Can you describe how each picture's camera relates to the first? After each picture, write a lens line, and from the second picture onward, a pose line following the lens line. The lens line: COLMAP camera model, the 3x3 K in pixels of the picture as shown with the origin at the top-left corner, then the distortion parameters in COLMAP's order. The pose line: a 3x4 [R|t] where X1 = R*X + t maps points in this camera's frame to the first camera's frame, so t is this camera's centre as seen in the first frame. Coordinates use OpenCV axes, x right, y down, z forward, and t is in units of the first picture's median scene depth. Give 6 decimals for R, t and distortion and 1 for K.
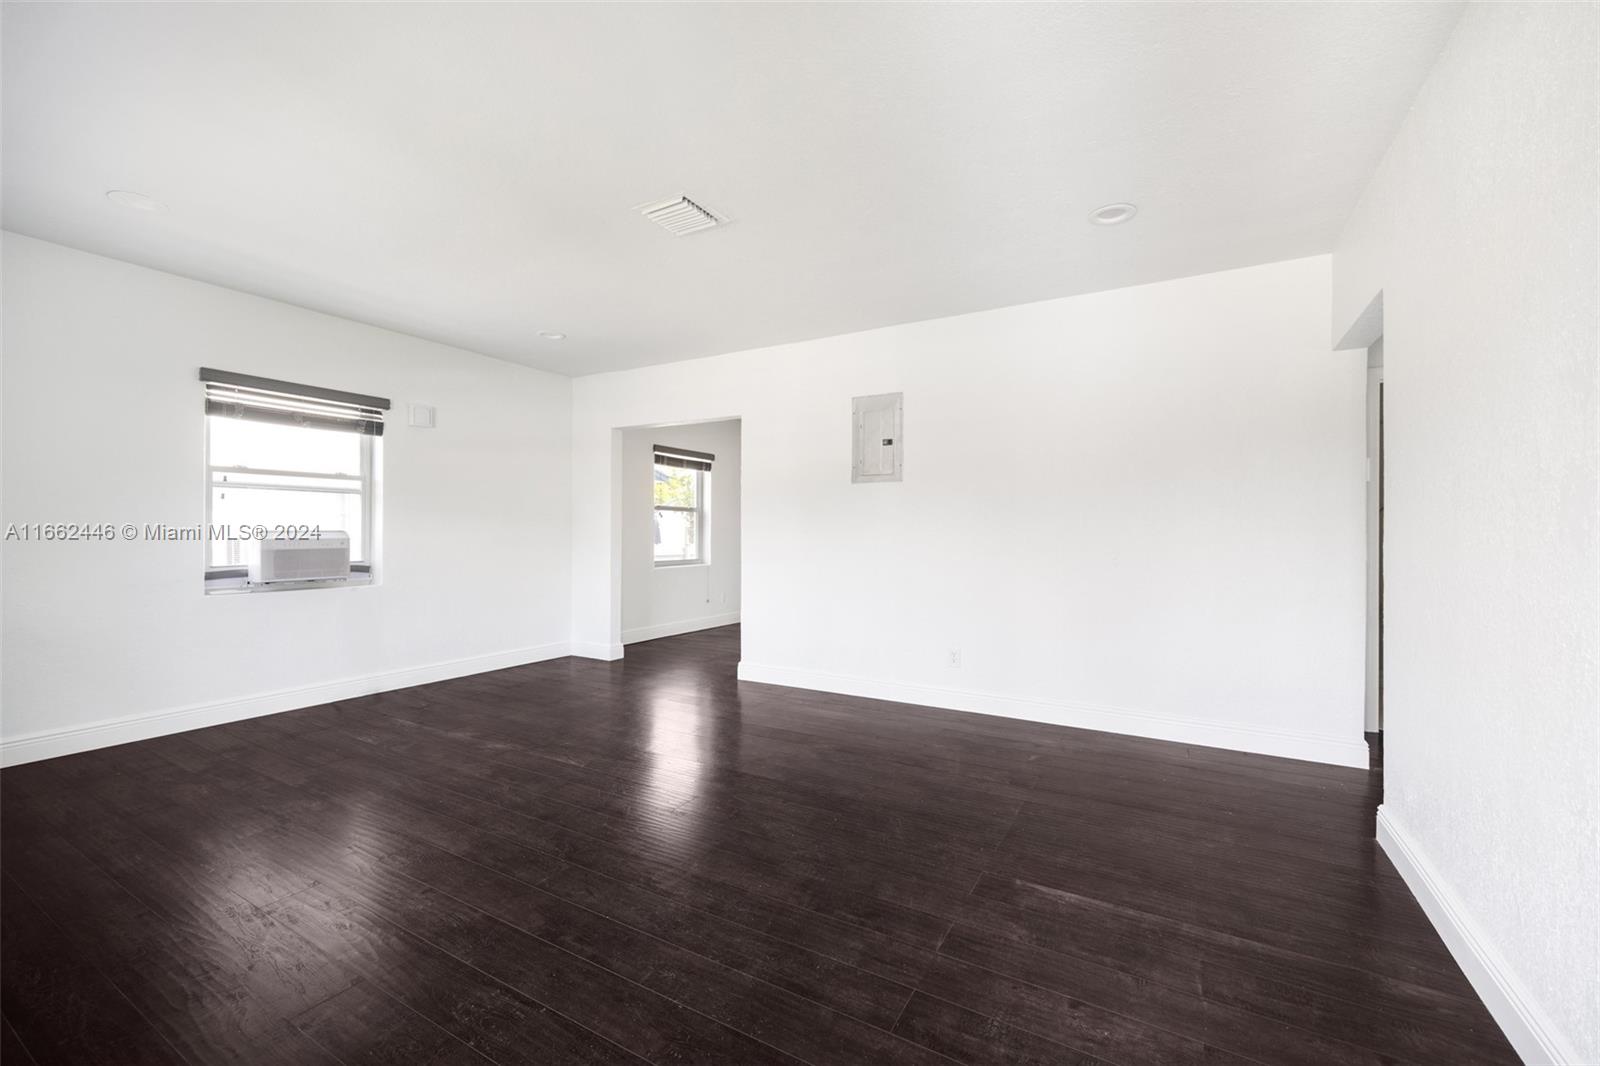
lens RADIAL K [[655.4, 0, 798.1], [0, 655.4, 531.2], [0, 0, 1]] dist [-0.002166, -0.000306]
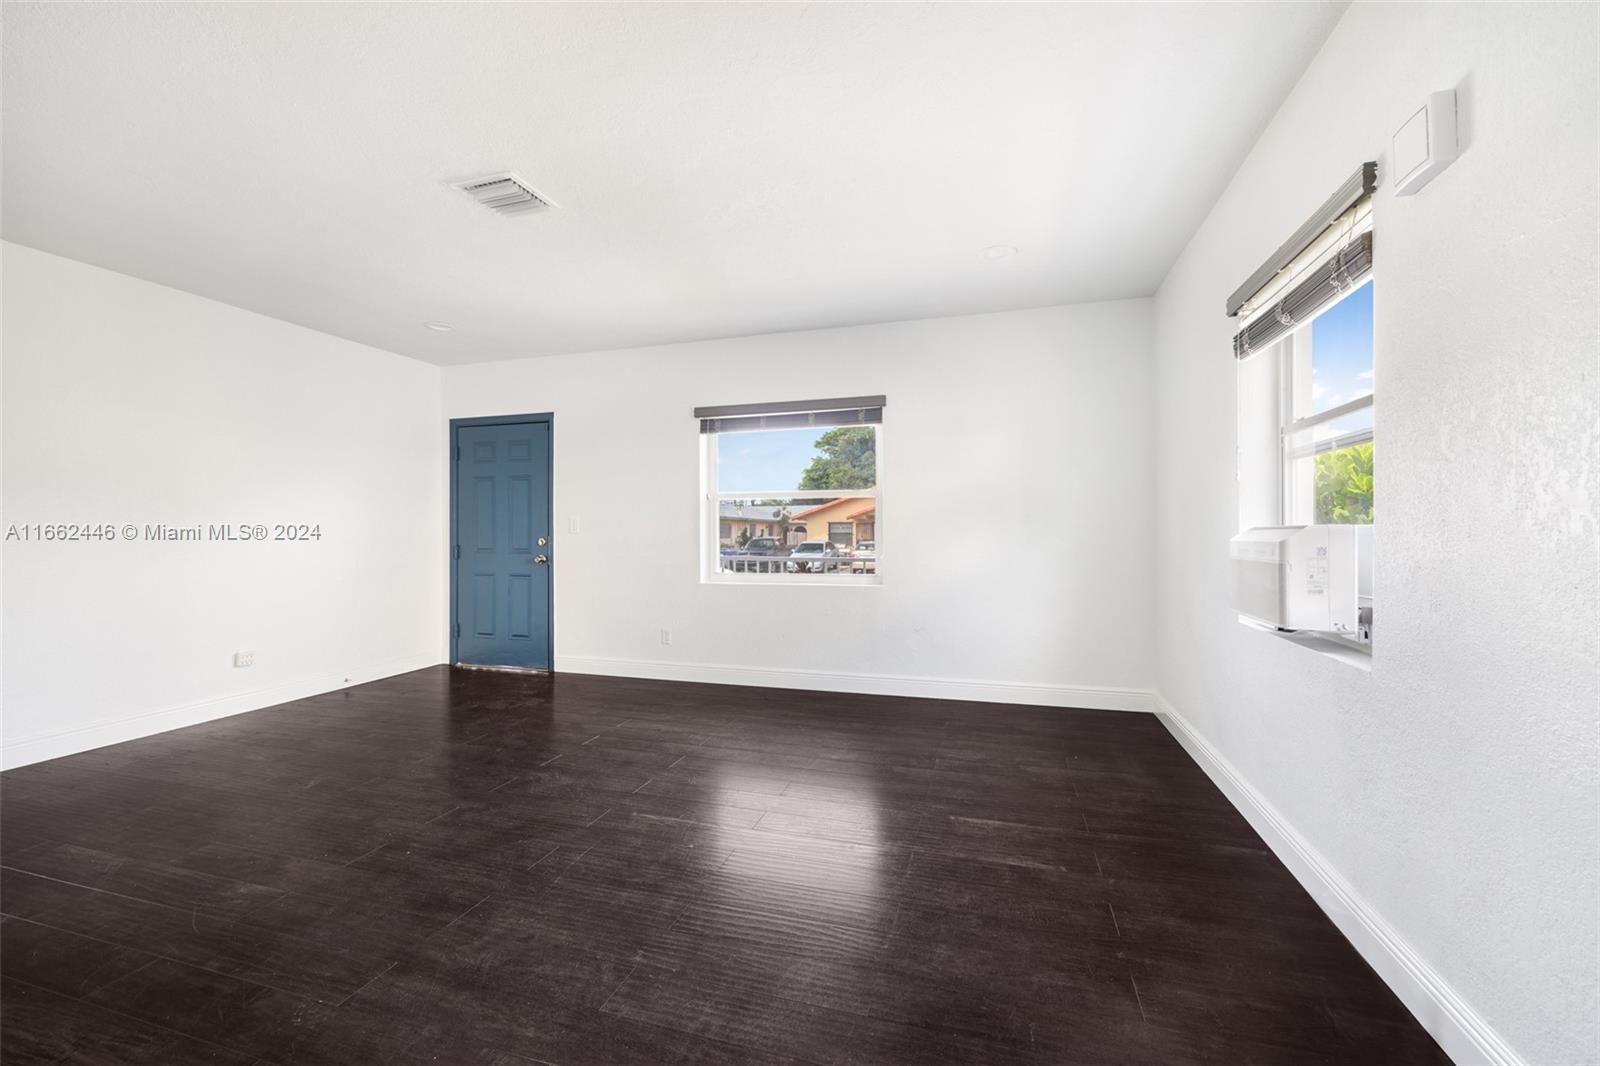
lens RADIAL K [[655.4, 0, 795.9], [0, 655.4, 533.2], [0, 0, 1]] dist [-0.002166, -0.000306]
pose [[-0.973435, -0.000413, -0.228962, -0.393651], [-0.000726, 0.999999, 0.001284, 0.005088], [0.228961, 0.001416, -0.973435, 2.156191]]
